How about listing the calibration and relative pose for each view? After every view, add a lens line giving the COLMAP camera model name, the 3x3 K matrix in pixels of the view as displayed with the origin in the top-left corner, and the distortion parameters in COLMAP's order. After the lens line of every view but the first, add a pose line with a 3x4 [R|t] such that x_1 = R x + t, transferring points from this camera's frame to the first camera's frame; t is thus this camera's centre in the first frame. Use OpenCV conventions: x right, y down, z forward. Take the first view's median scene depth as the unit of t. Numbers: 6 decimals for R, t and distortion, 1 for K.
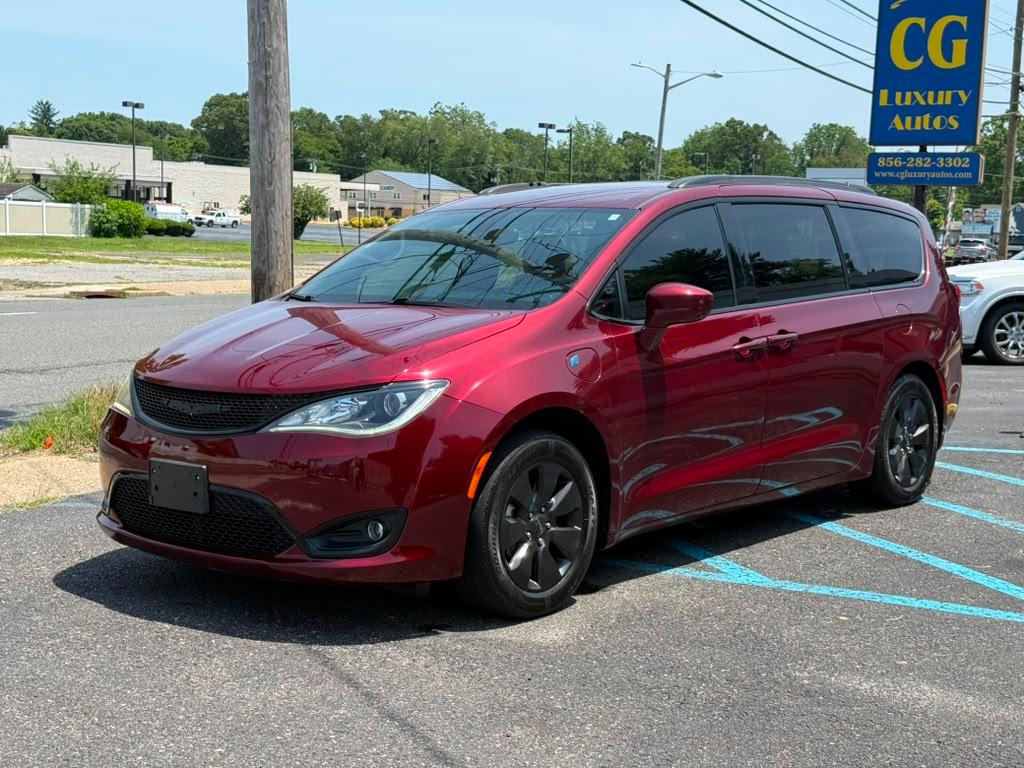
lens RADIAL K [[1438.3, 0, 510.8], [0, 1438.3, 389.0], [0, 0, 1]] dist [0.111765, 0.000000]
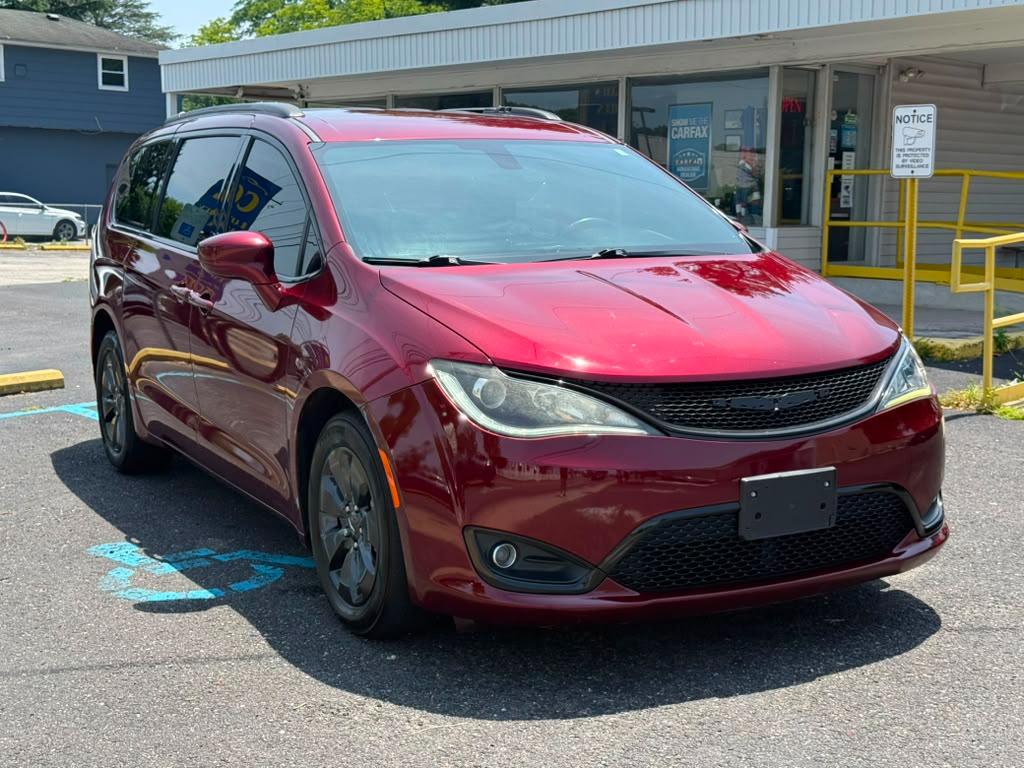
lens RADIAL K [[1438.3, 0, 518.0], [0, 1438.3, 383.4], [0, 0, 1]] dist [0.111765, 0.000000]
pose [[0.353372, -0.139219, 0.925066, -0.442978], [0.096624, 0.989007, 0.111932, -0.043276], [-0.930480, 0.049830, 0.362939, 0.384833]]
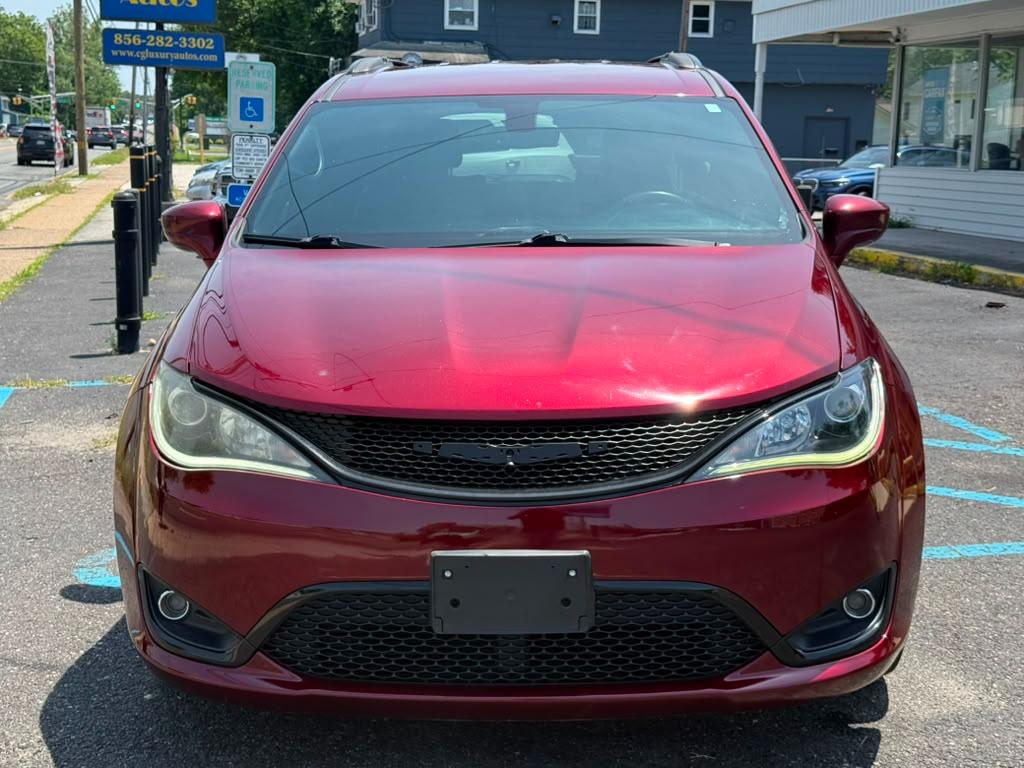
lens RADIAL K [[1438.3, 0, 509.1], [0, 1438.3, 385.3], [0, 0, 1]] dist [0.111765, 0.000000]
pose [[0.775572, -0.119857, 0.619777, -0.257906], [0.072471, 0.992223, 0.101195, -0.032063], [-0.627086, -0.033568, 0.778227, 0.254247]]
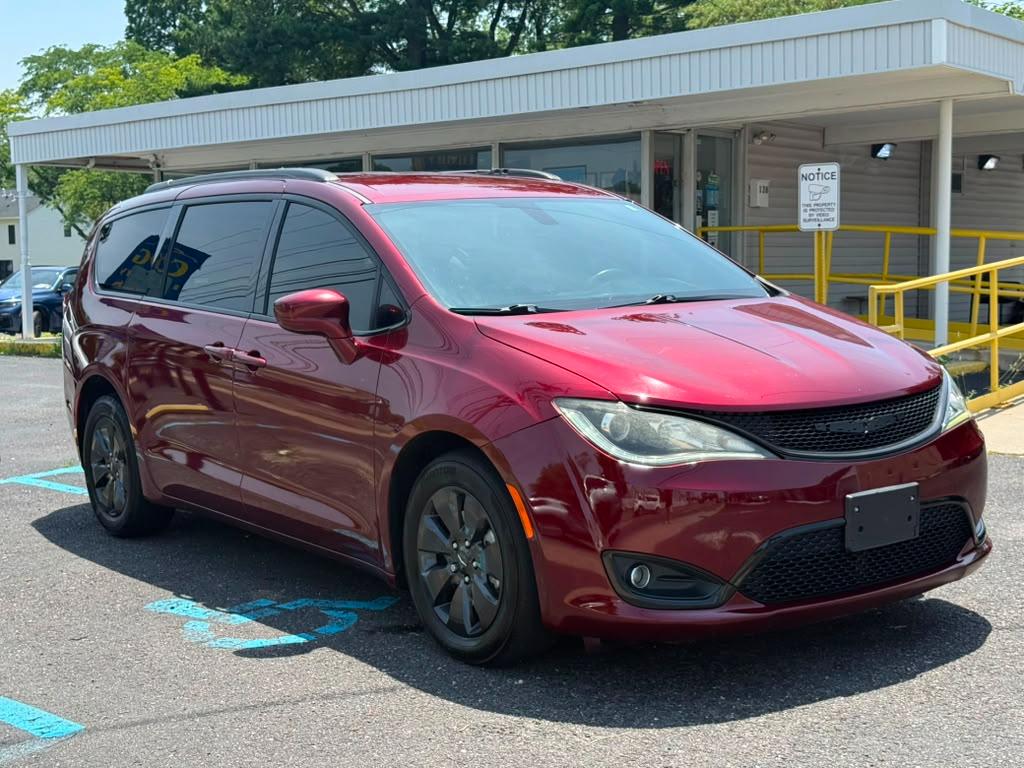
lens RADIAL K [[1438.3, 0, 504.6], [0, 1438.3, 386.2], [0, 0, 1]] dist [0.111765, 0.000000]
pose [[0.224067, -0.109685, 0.968382, -0.492329], [0.122987, 0.988885, 0.083551, -0.048054], [-0.966782, 0.100377, 0.235067, 0.454571]]
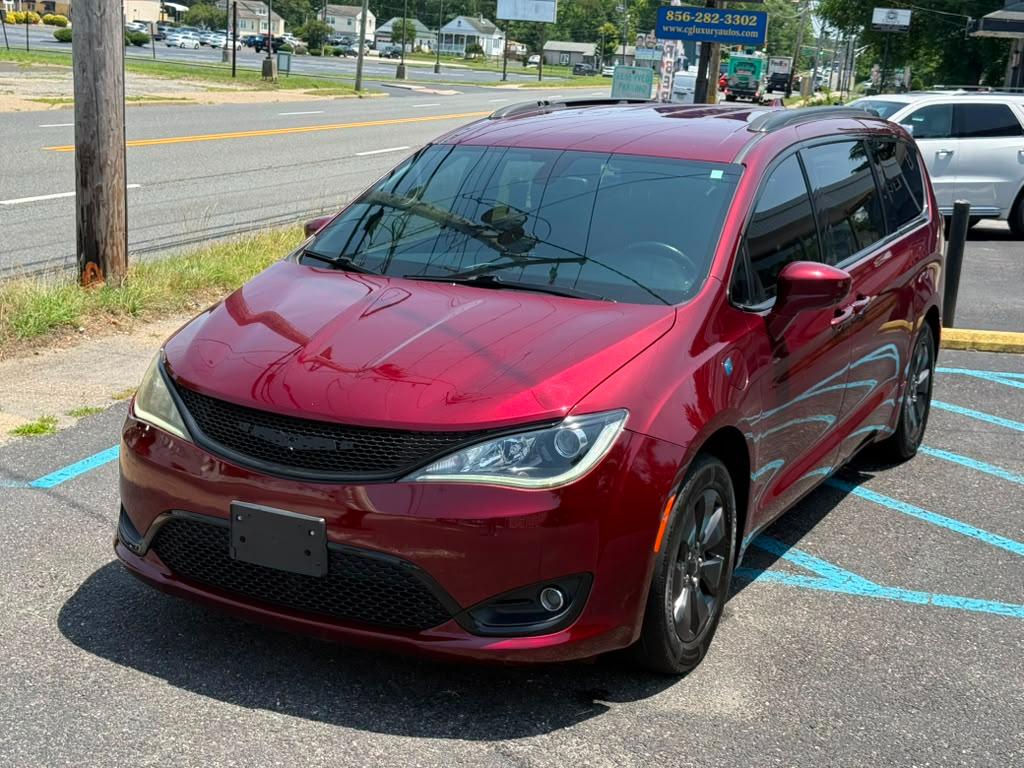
lens RADIAL K [[1438.3, 0, 516.1], [0, 1438.3, 386.2], [0, 0, 1]] dist [0.111765, 0.000000]
pose [[0.973786, -0.015134, 0.226963, -0.126759], [-0.013398, 0.992236, 0.123649, -0.052271], [-0.227072, -0.123448, 0.966022, 0.097808]]
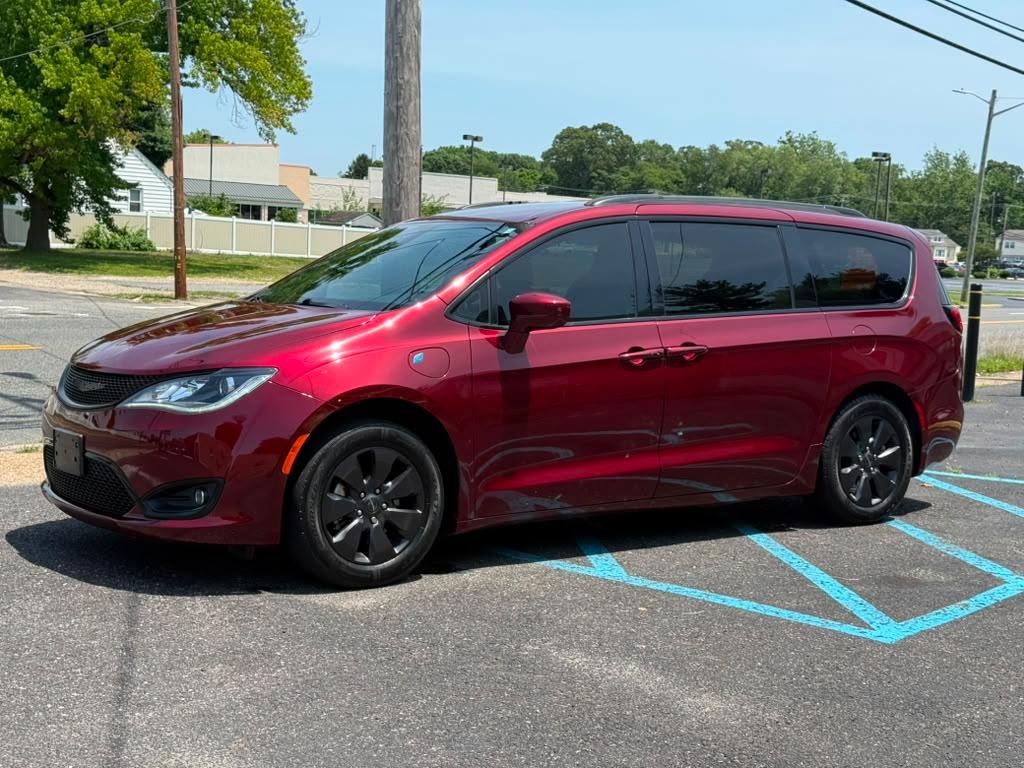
lens RADIAL K [[1438.3, 0, 506.8], [0, 1438.3, 382.9], [0, 0, 1]] dist [0.111765, 0.000000]
pose [[0.970835, 0.039705, -0.236437, 0.173818], [-0.045595, 0.998770, -0.019495, 0.008226], [0.235373, 0.029707, 0.971451, -0.023572]]
